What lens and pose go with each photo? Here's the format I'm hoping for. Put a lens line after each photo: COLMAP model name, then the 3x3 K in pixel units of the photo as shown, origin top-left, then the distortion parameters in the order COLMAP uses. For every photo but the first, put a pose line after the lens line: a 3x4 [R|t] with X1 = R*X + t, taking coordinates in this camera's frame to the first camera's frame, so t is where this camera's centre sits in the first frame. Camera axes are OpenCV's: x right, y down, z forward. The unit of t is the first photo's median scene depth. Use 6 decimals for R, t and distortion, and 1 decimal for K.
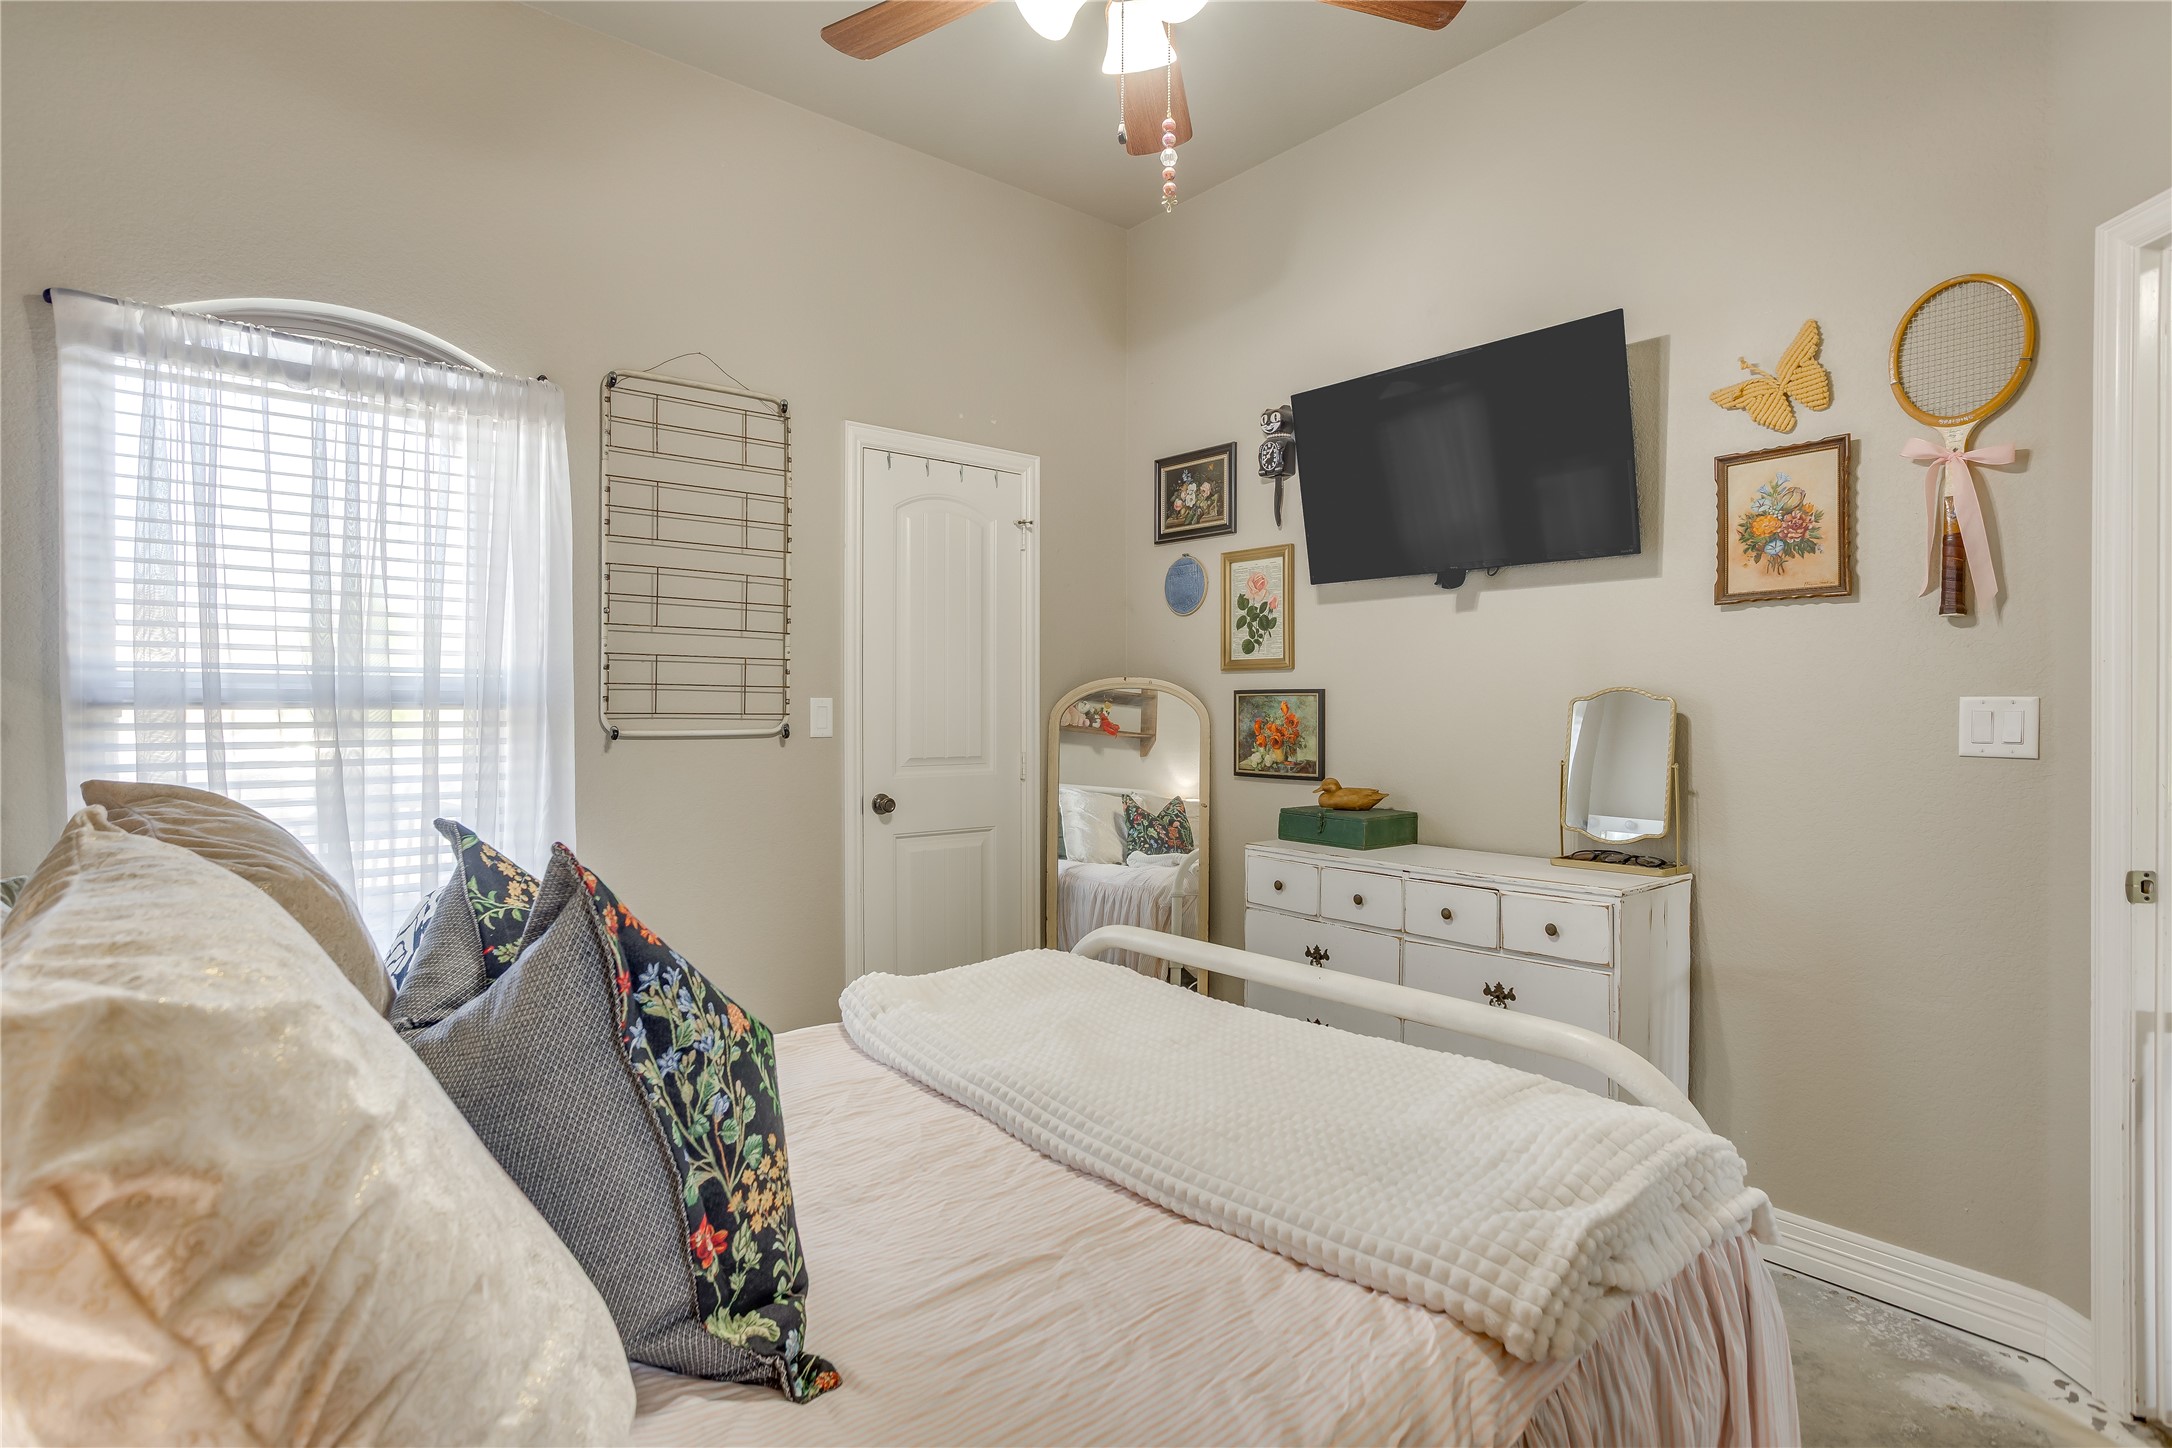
lens RADIAL K [[1088.2, 0, 1076.4], [0, 1088.2, 712.4], [0, 0, 1]] dist [-0.004535, -0.000105]
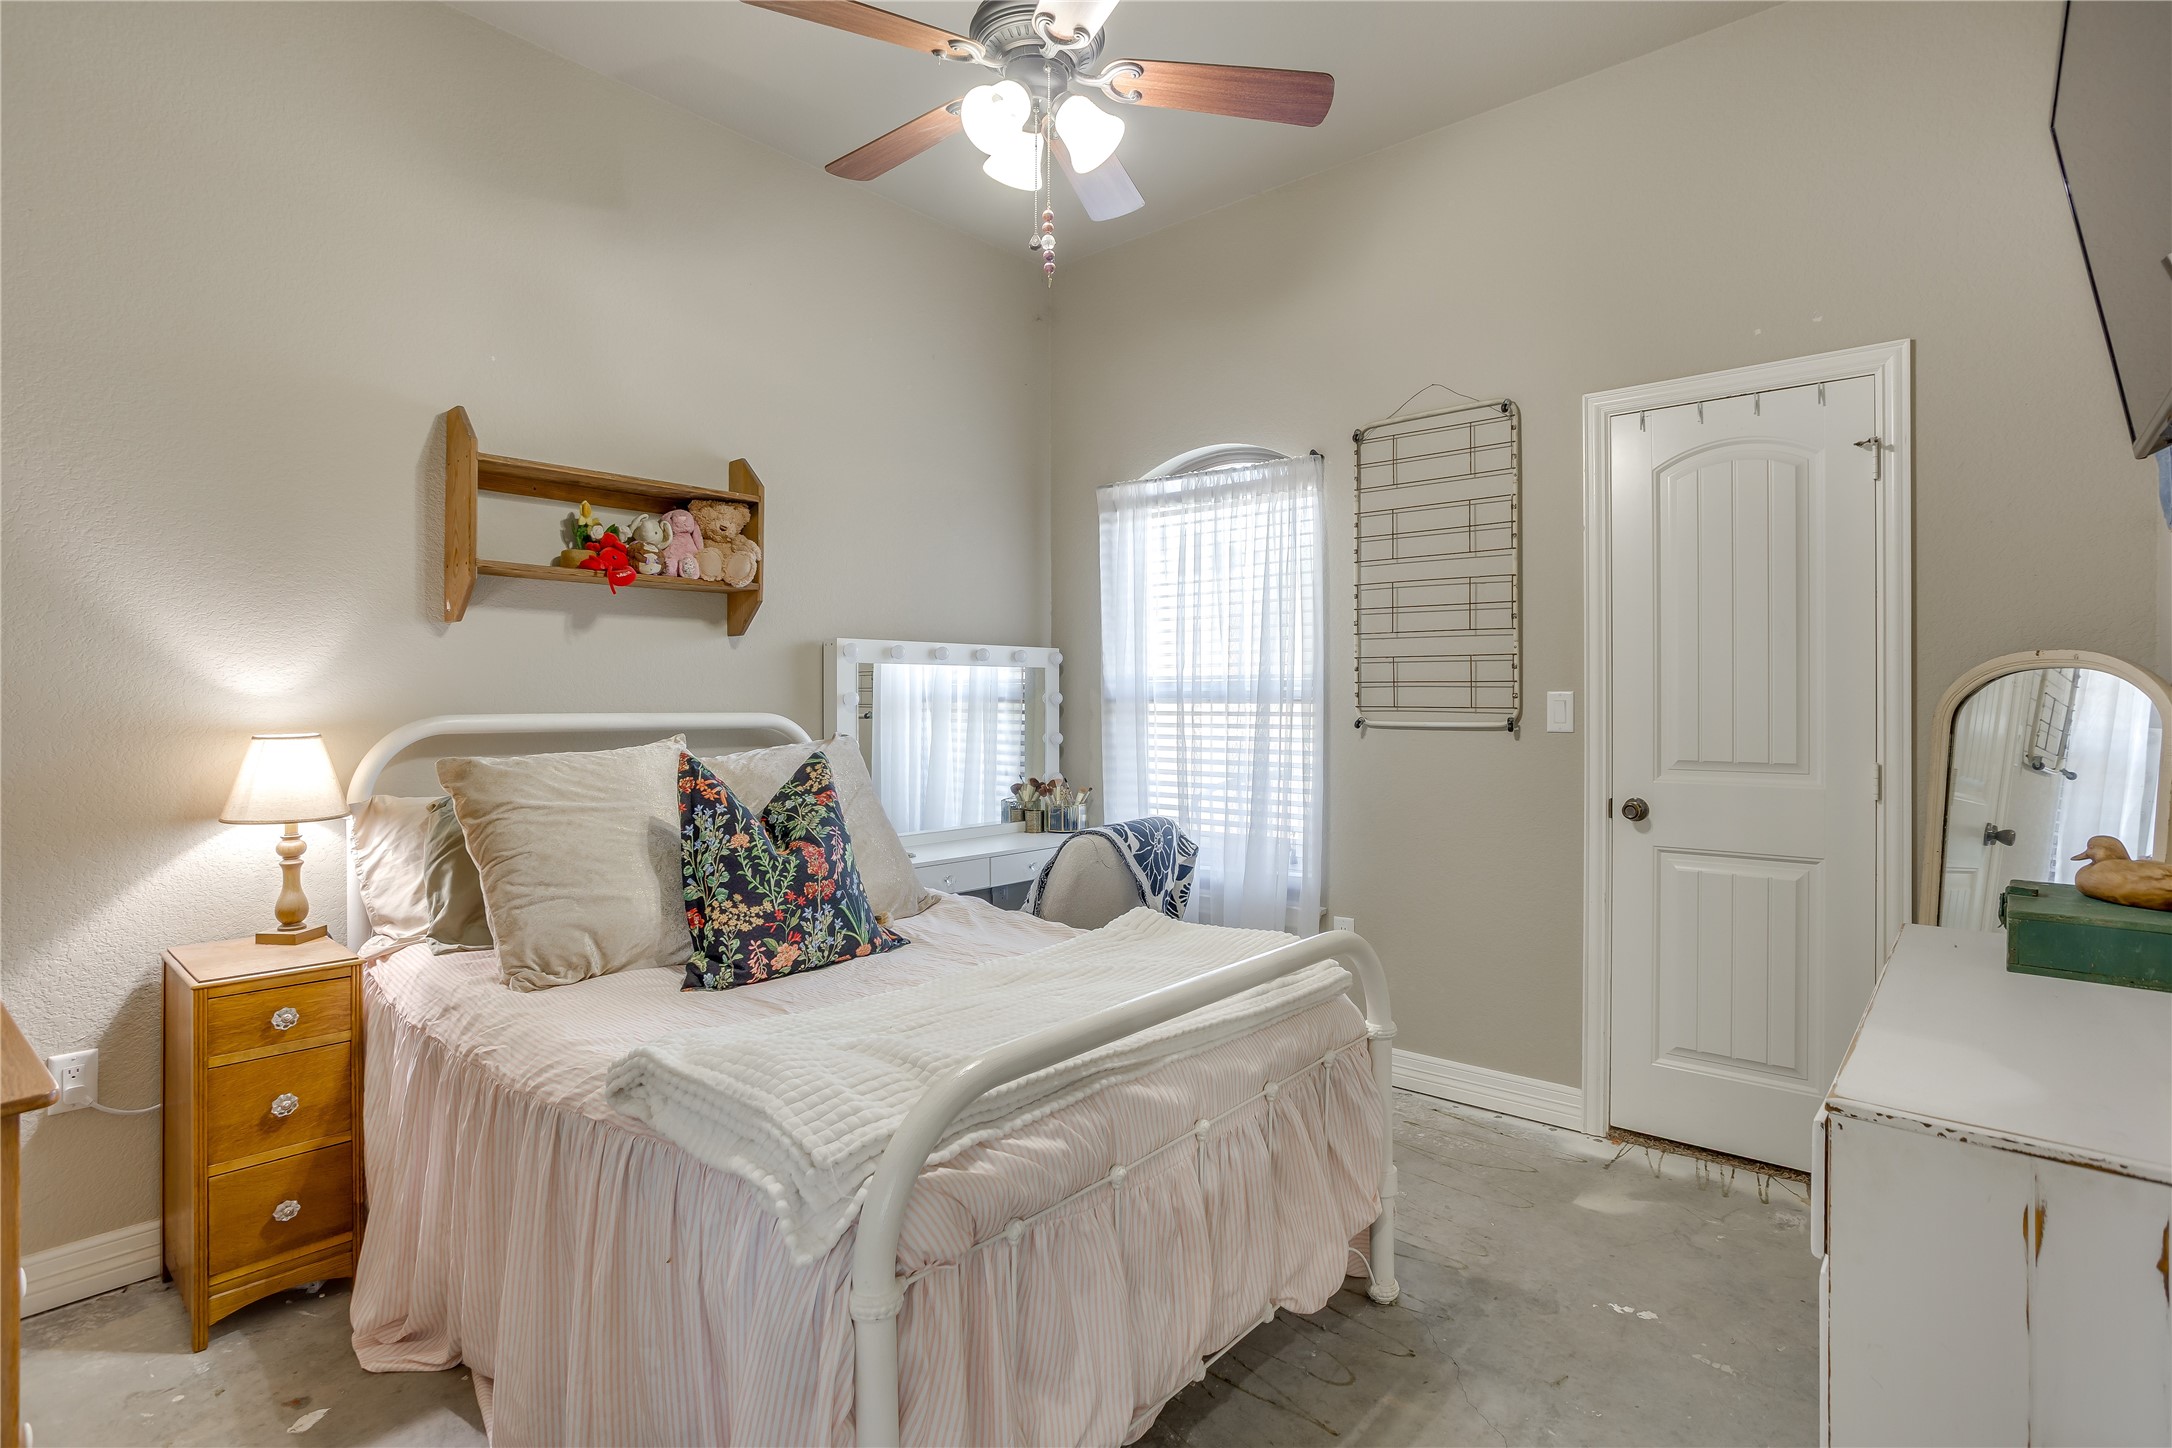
lens RADIAL K [[1088.2, 0, 1076.0], [0, 1088.2, 715.1], [0, 0, 1]] dist [-0.004535, -0.000105]
pose [[0.174029, 0.008892, -0.984700, 0.807179], [-0.002472, 0.999960, 0.008593, 0.000896], [0.984737, 0.000939, 0.174044, 0.516169]]
